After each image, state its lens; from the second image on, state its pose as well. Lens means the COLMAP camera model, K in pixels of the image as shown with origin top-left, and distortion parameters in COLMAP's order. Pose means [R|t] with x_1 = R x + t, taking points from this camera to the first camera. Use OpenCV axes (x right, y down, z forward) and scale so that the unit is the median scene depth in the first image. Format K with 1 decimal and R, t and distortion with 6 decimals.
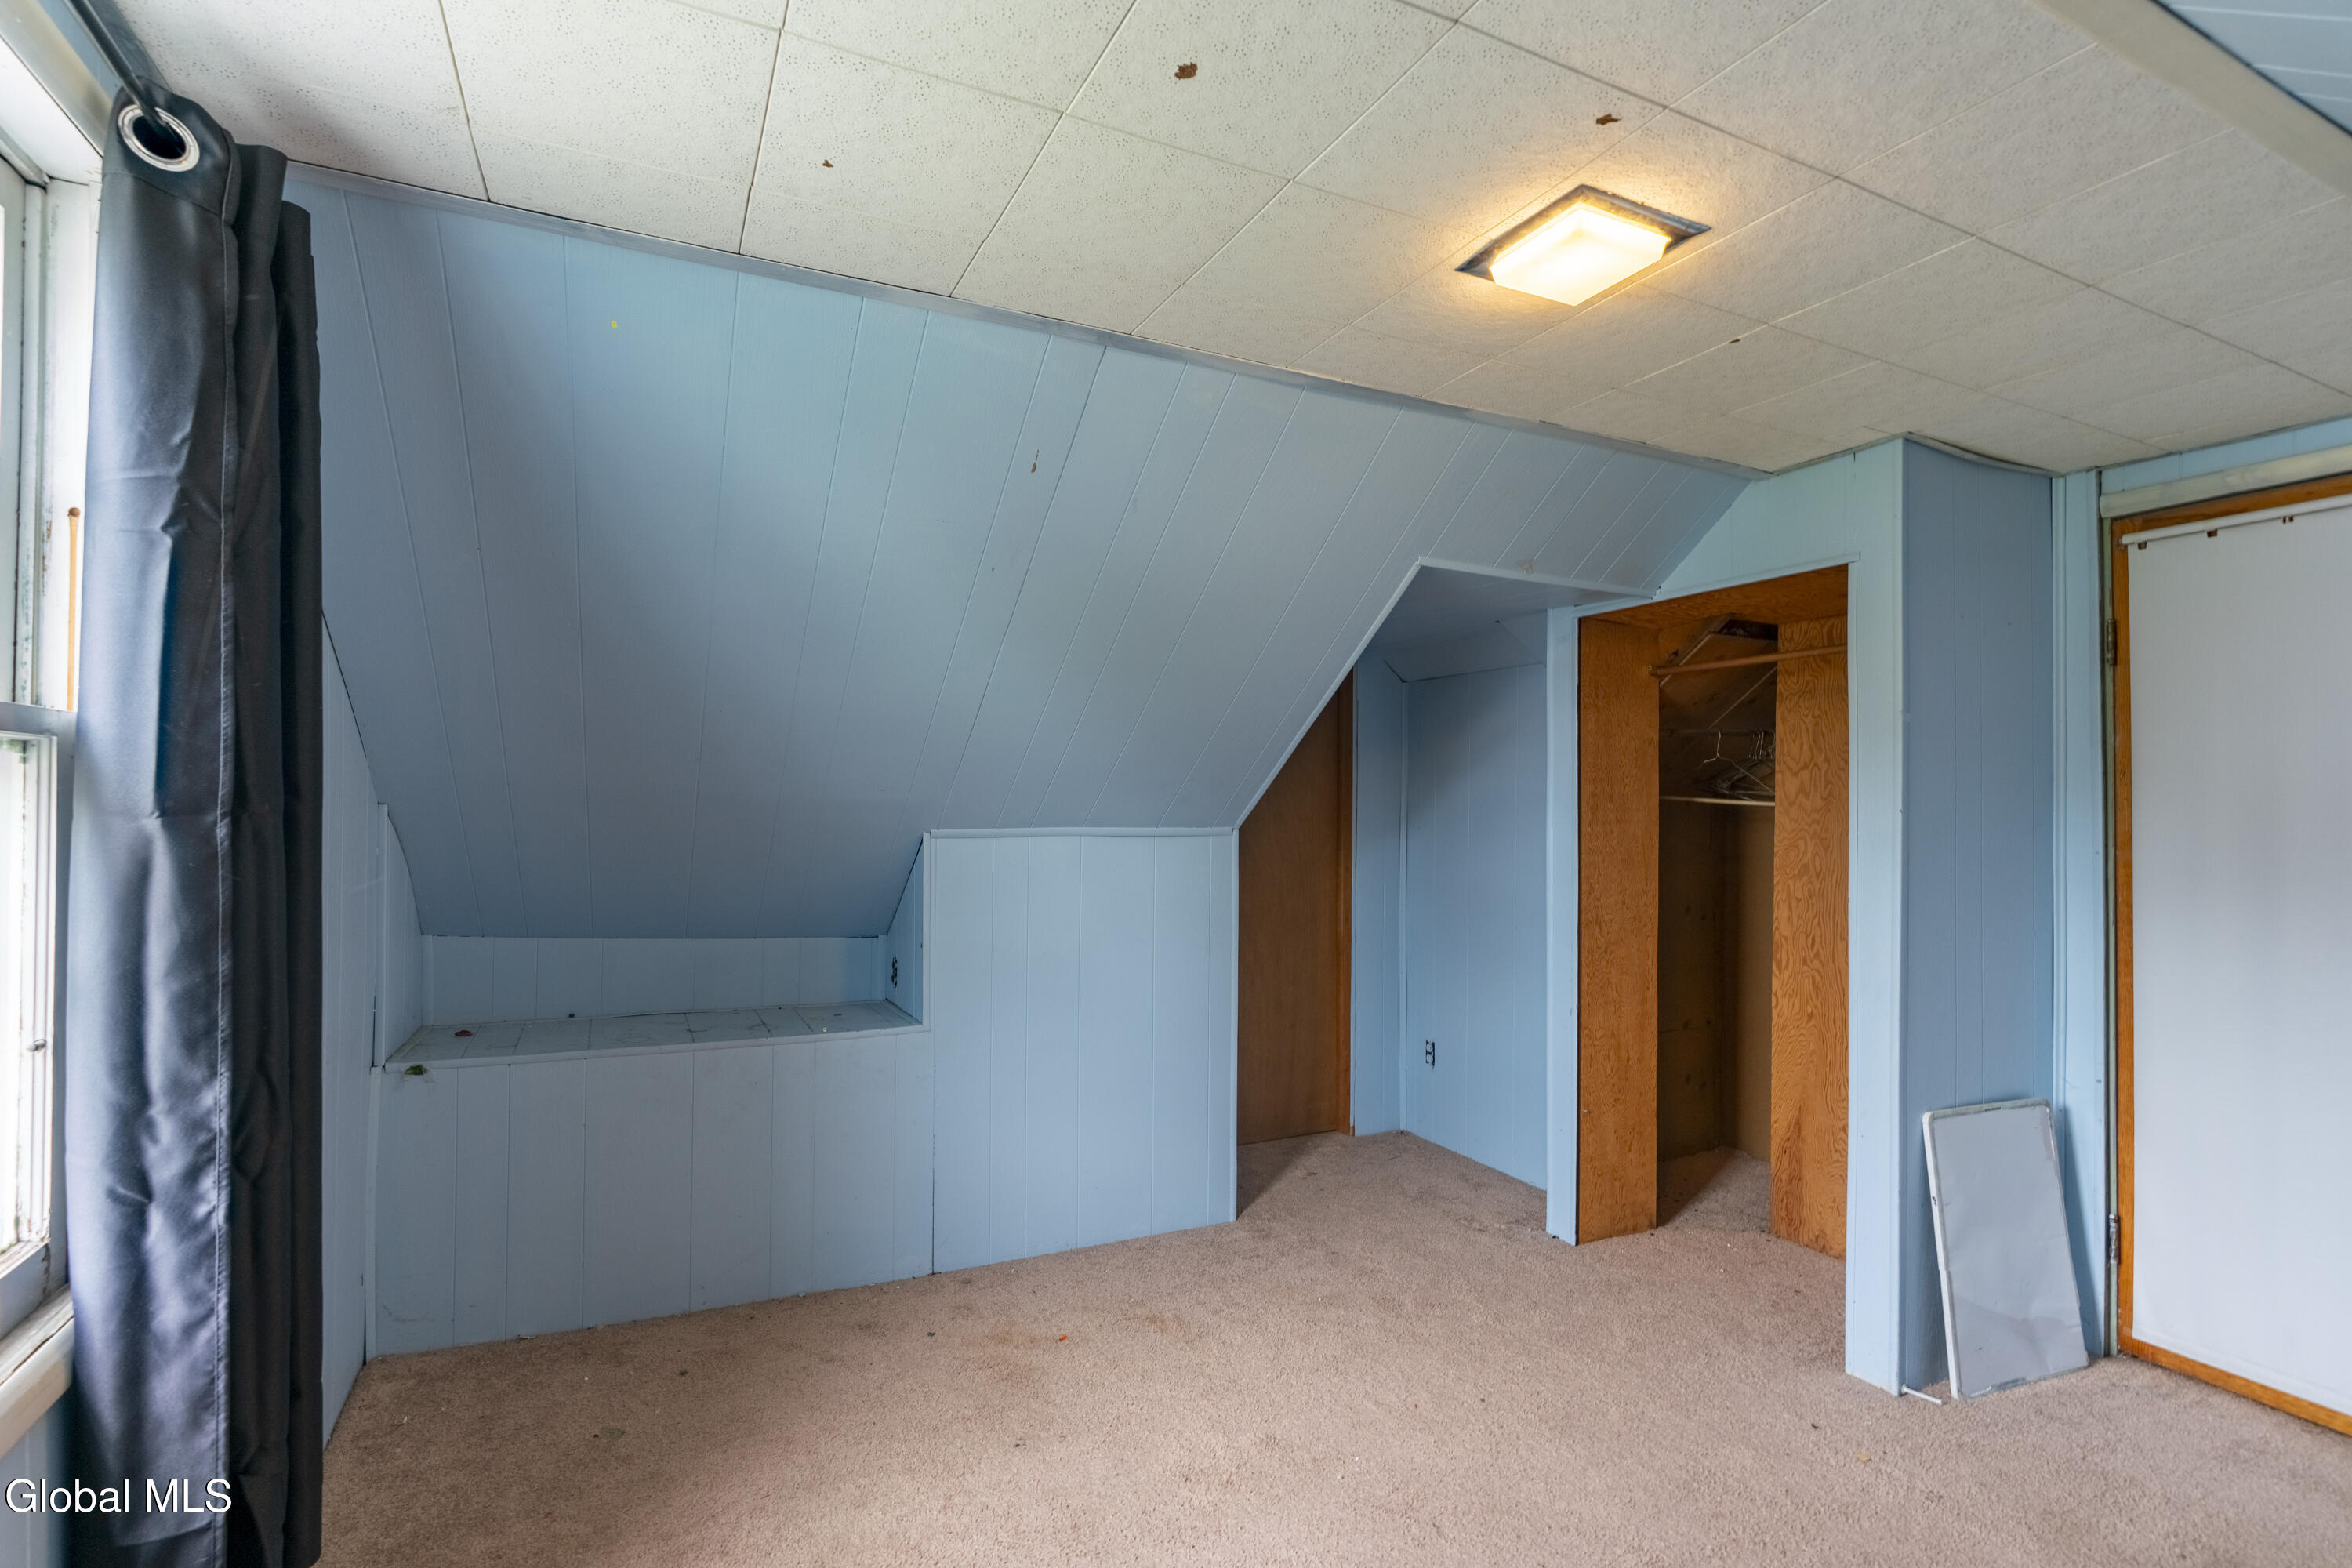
lens RADIAL K [[1075.9, 0, 1166.2], [0, 1075.9, 801.7], [0, 0, 1]] dist [-0.003678, 0.000468]
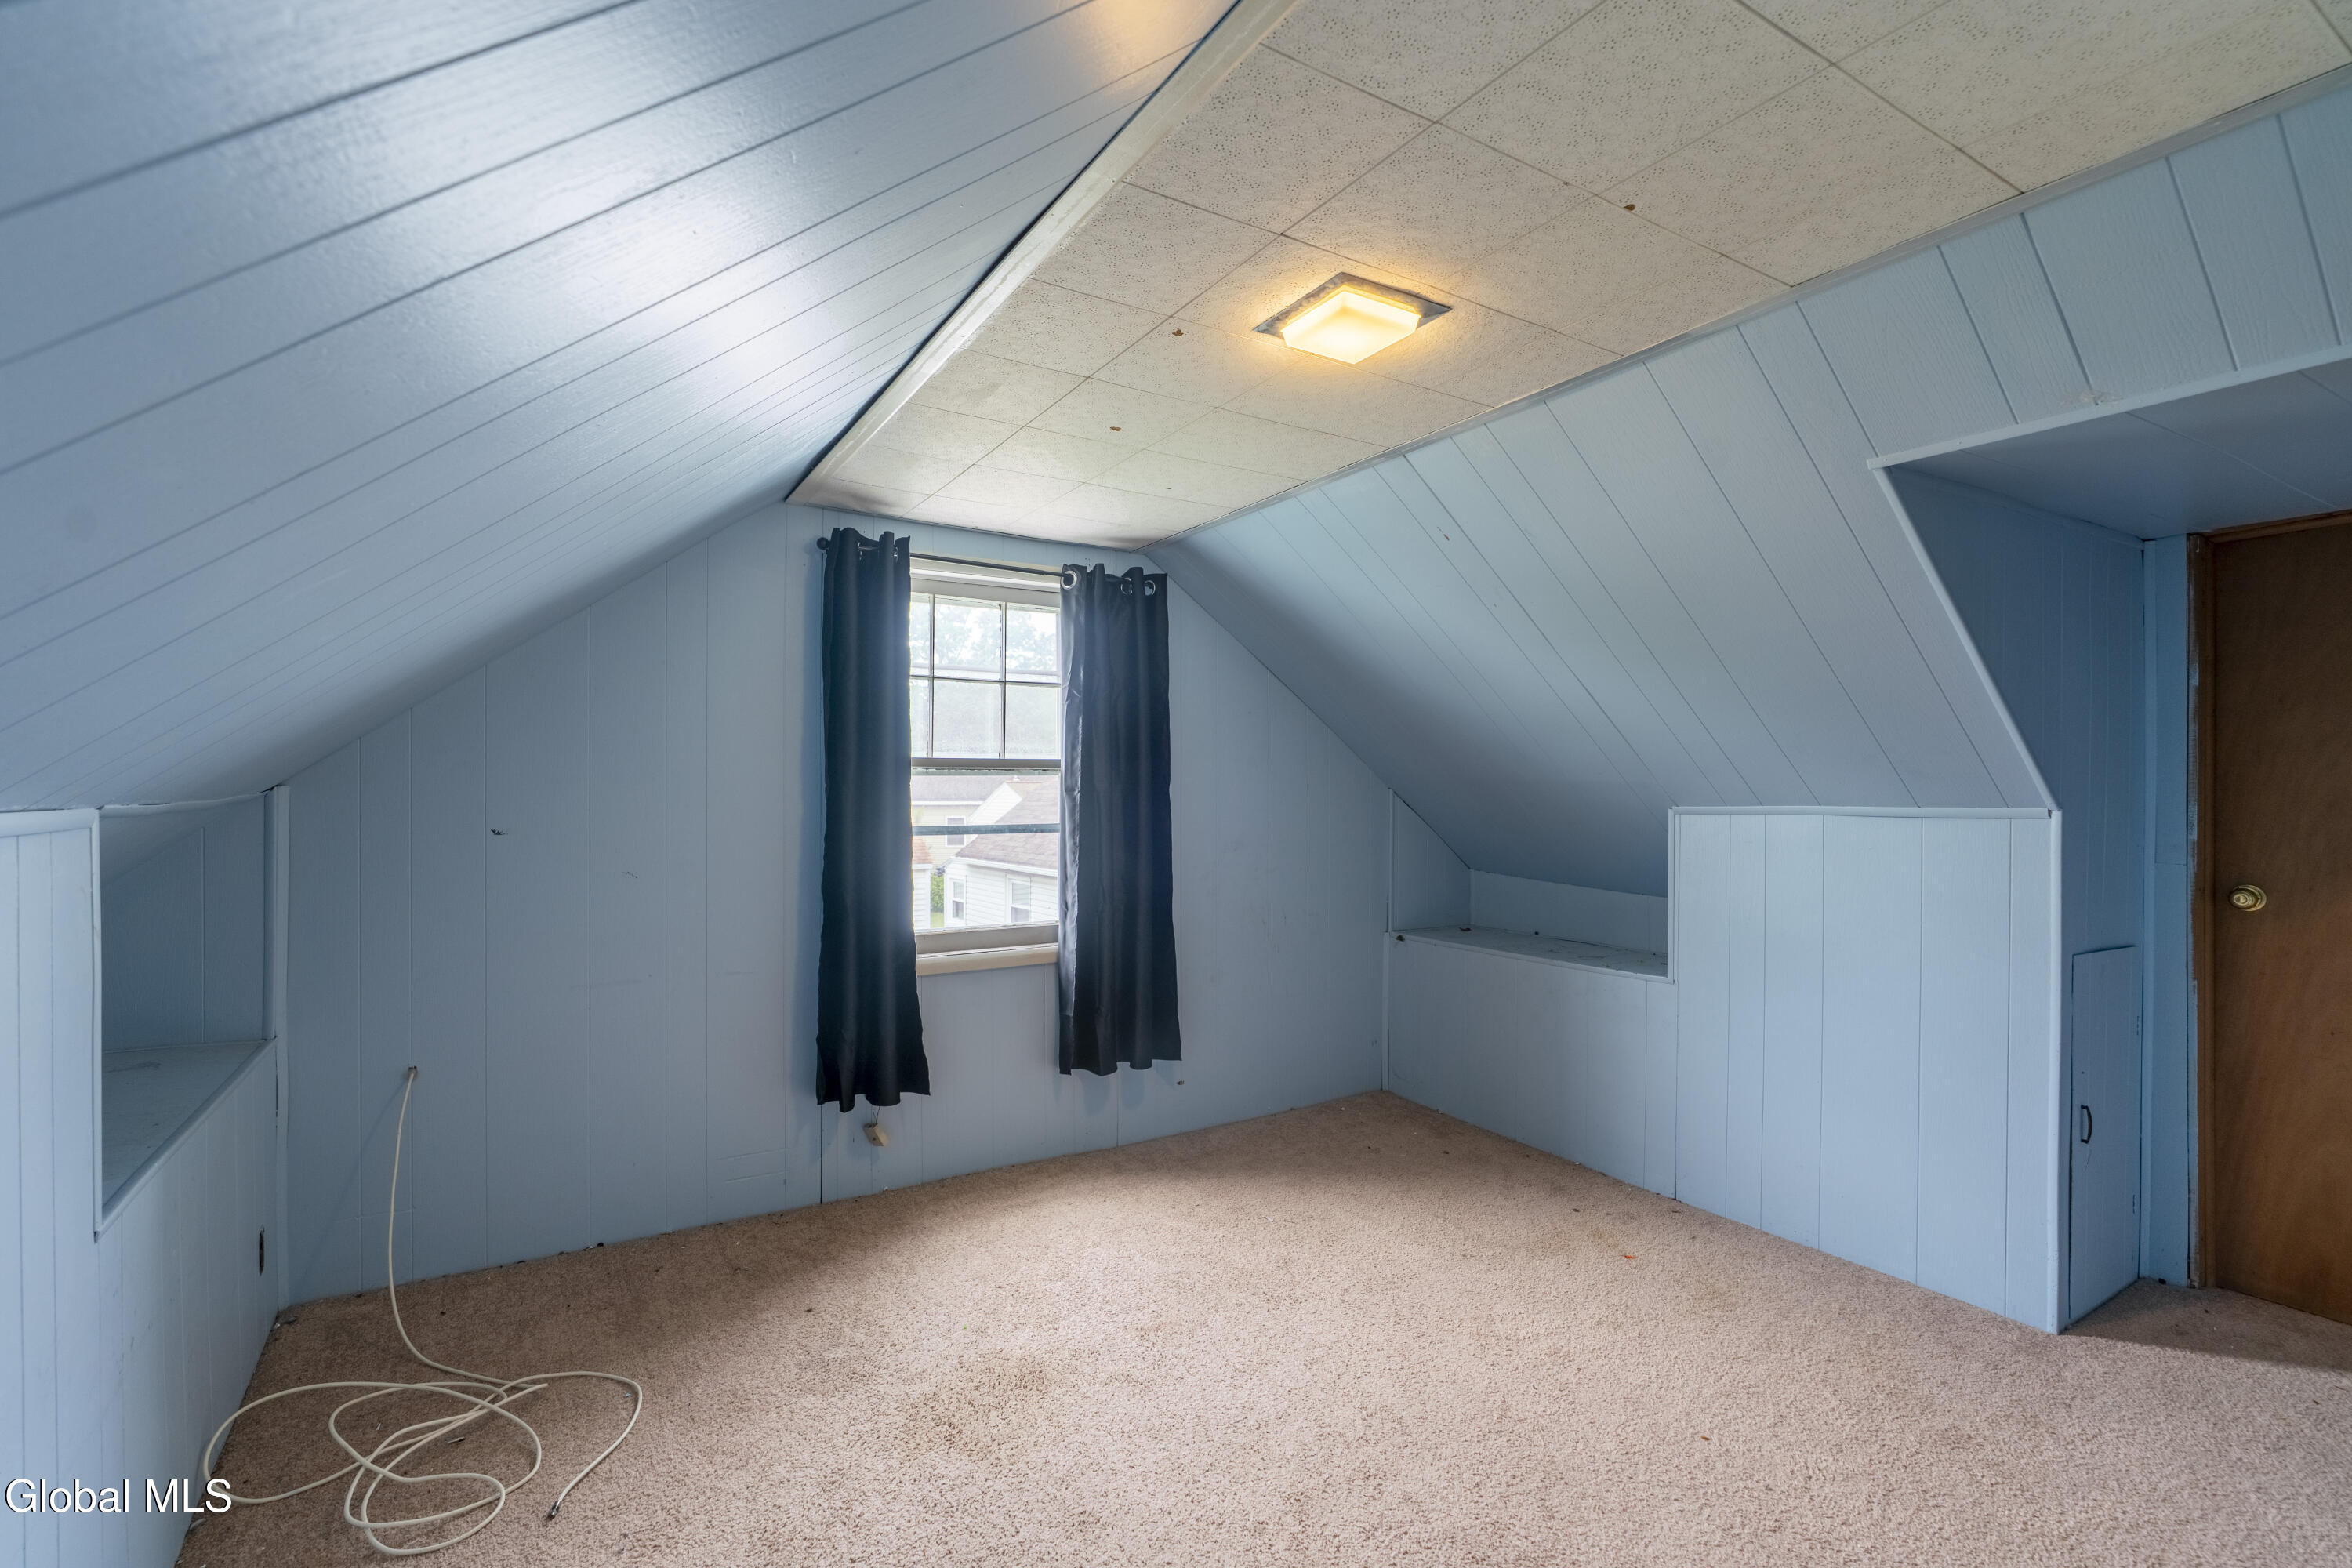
lens RADIAL K [[1075.9, 0, 1171.0], [0, 1075.9, 791.6], [0, 0, 1]] dist [-0.003678, 0.000468]
pose [[0.098699, -0.009514, -0.995072, 0.959949], [0.012598, 0.999886, -0.008311, 0.015636], [0.995038, -0.011715, 0.098808, 0.410923]]
